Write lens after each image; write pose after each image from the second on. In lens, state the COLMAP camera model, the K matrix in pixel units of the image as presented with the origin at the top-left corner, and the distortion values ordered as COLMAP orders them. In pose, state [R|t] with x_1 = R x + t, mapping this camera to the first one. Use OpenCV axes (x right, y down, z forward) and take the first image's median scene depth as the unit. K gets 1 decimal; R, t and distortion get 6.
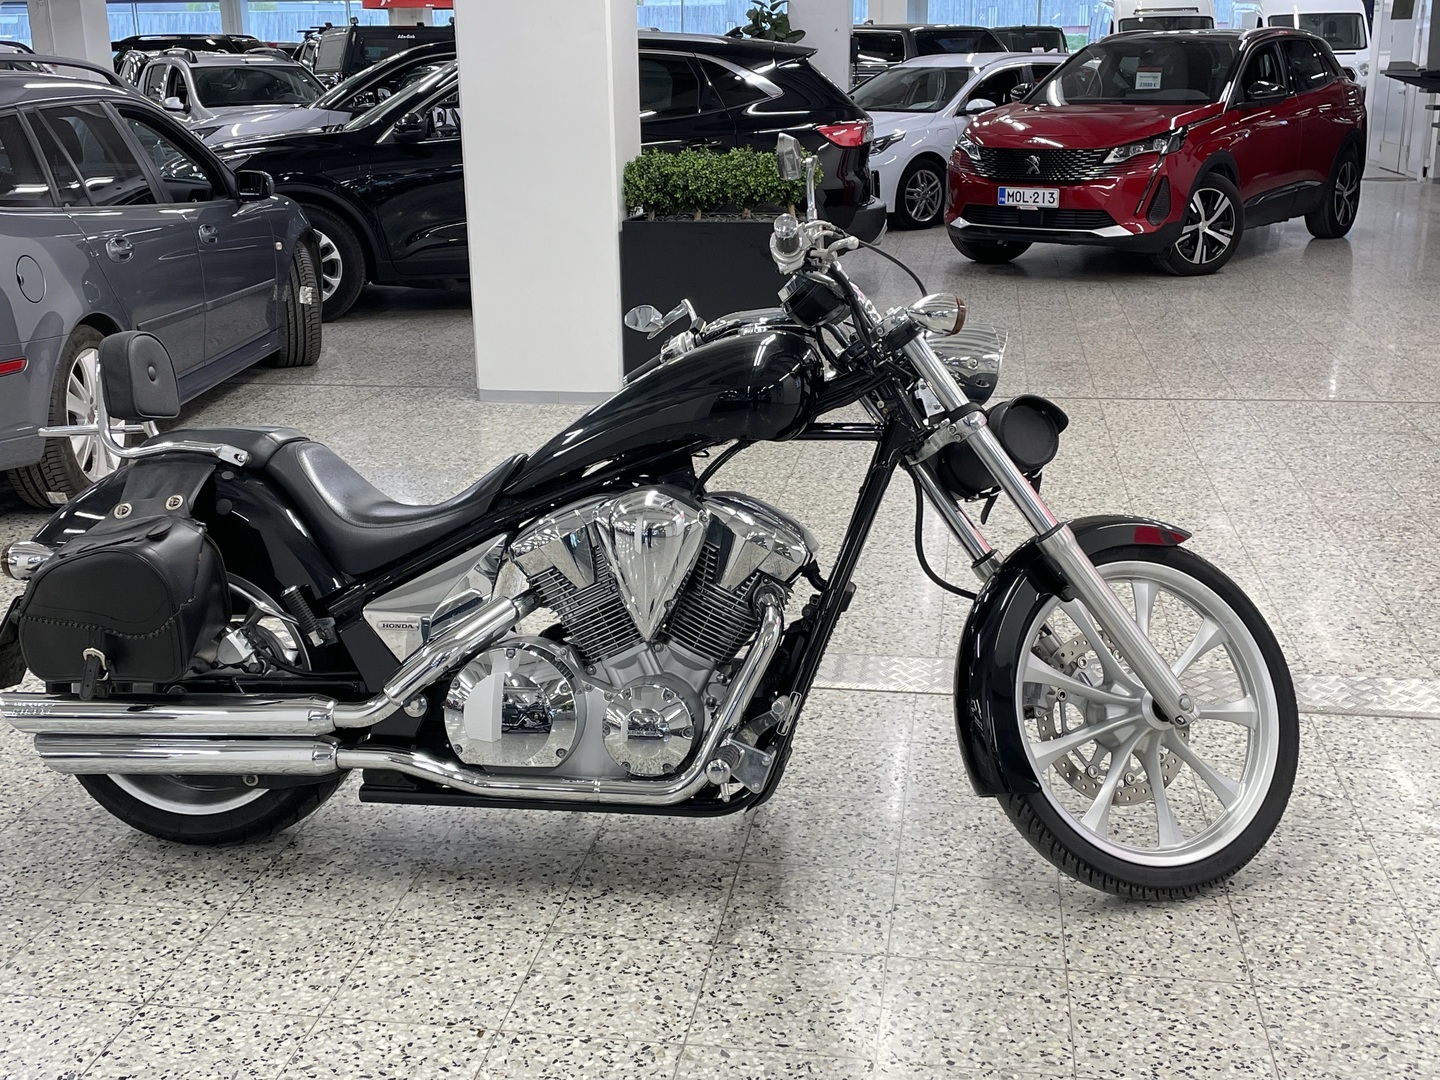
lens RADIAL K [[1570.9, 0, 720.0], [0, 1570.9, 540.0], [0, 0, 1]] dist [0.062707, 0.002155]
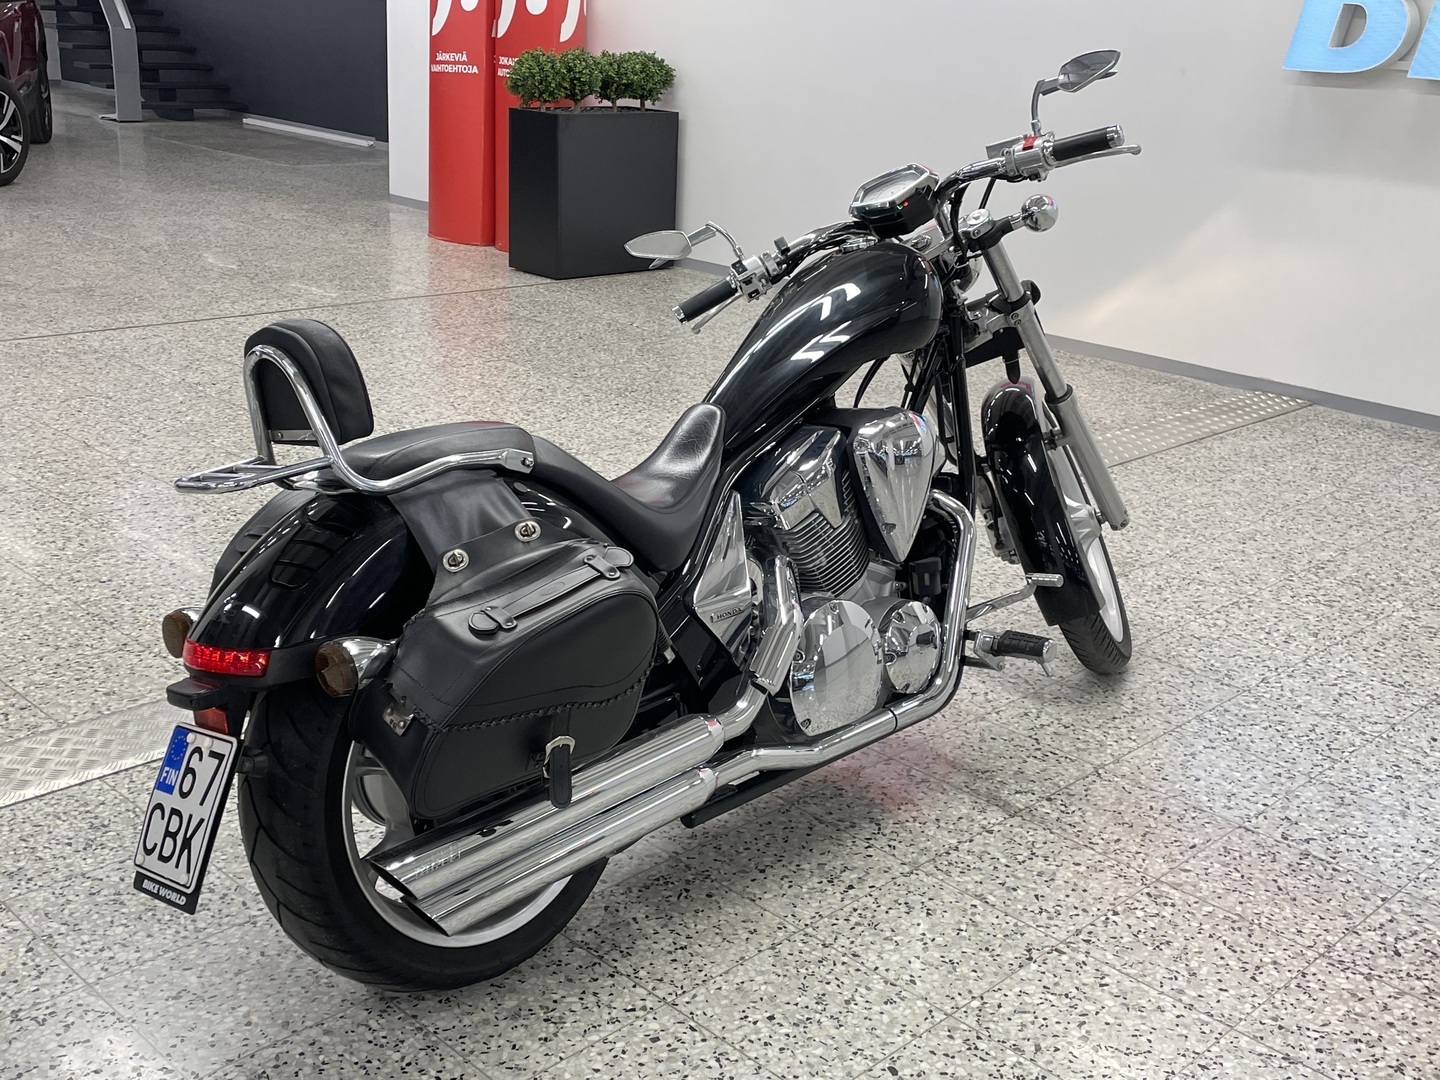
lens RADIAL K [[1570.9, 0, 720.0], [0, 1570.9, 540.0], [0, 0, 1]] dist [0.062707, 0.002155]
pose [[0.590395, -0.221147, 0.776227, -0.884547], [0.175387, 0.973902, 0.144066, -0.113454], [-0.787828, 0.051085, 0.613773, 0.469407]]
